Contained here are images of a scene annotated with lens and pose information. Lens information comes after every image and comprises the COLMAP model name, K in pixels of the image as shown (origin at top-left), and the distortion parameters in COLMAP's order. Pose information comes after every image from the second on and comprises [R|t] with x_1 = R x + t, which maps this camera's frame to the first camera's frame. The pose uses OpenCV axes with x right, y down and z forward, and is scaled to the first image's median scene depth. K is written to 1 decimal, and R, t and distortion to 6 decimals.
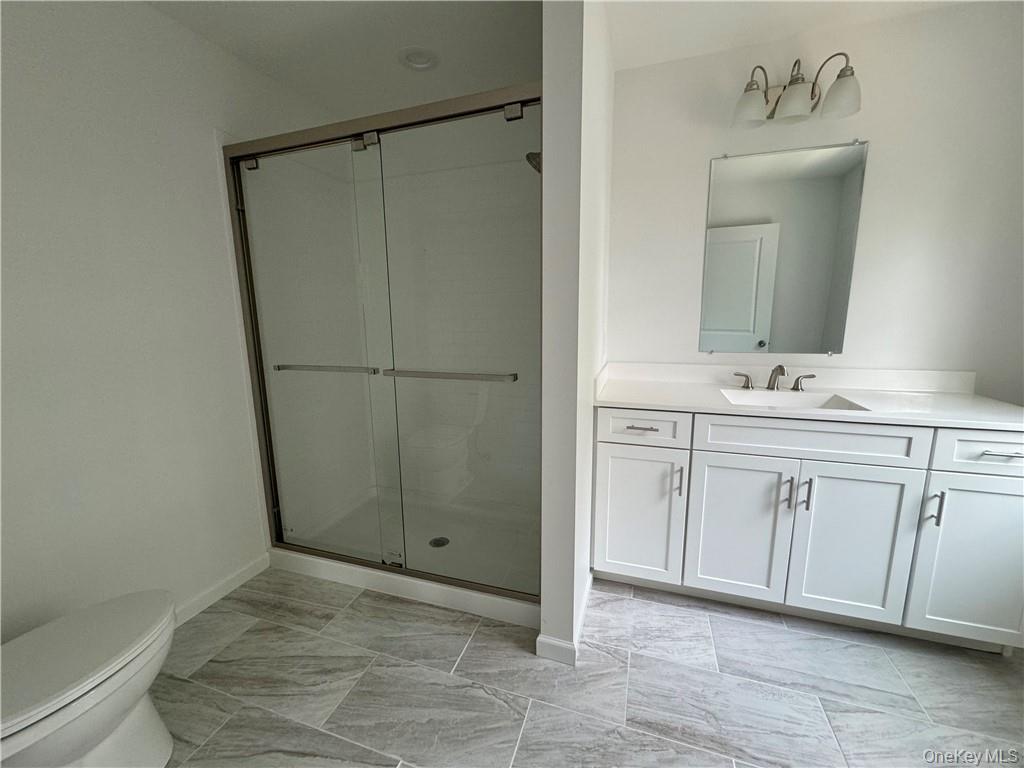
lens RADIAL K [[407.5, 0, 511.5], [0, 407.5, 383.9], [0, 0, 1]] dist [-0.003293, 0.000526]
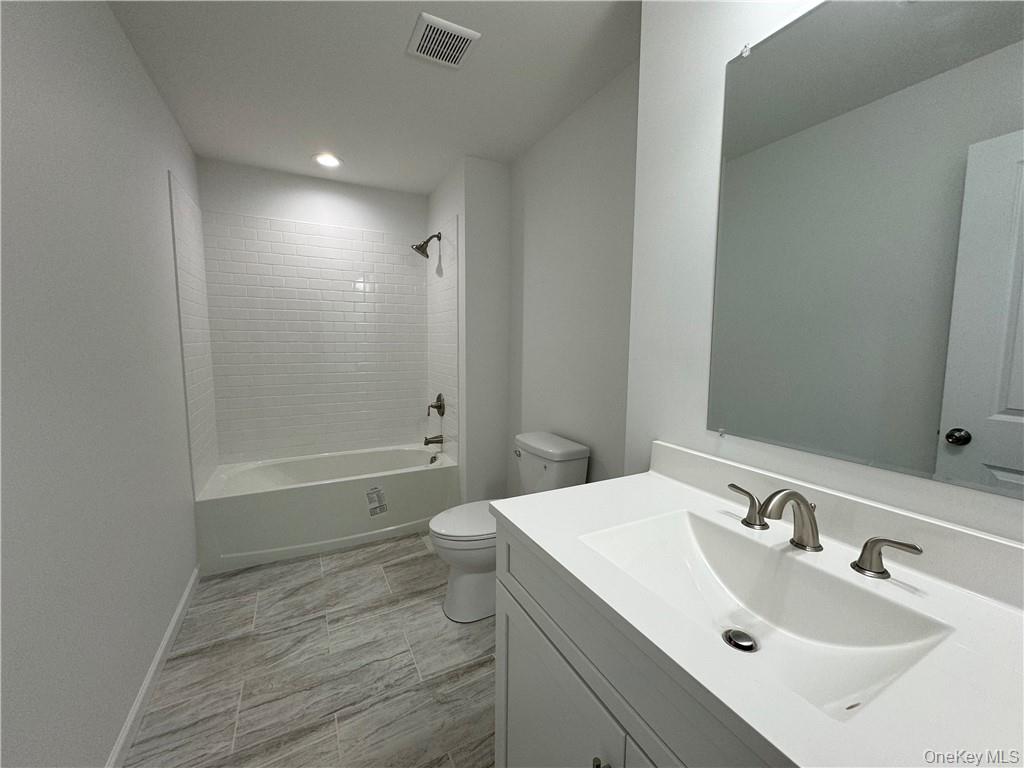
lens RADIAL K [[407.5, 0, 512.2], [0, 407.5, 381.7], [0, 0, 1]] dist [-0.003293, 0.000526]
pose [[-0.690783, 0.082607, -0.718328, 0.932236], [-0.121229, 0.966158, 0.227688, -0.287865], [0.712827, 0.244365, -0.657392, 1.413103]]
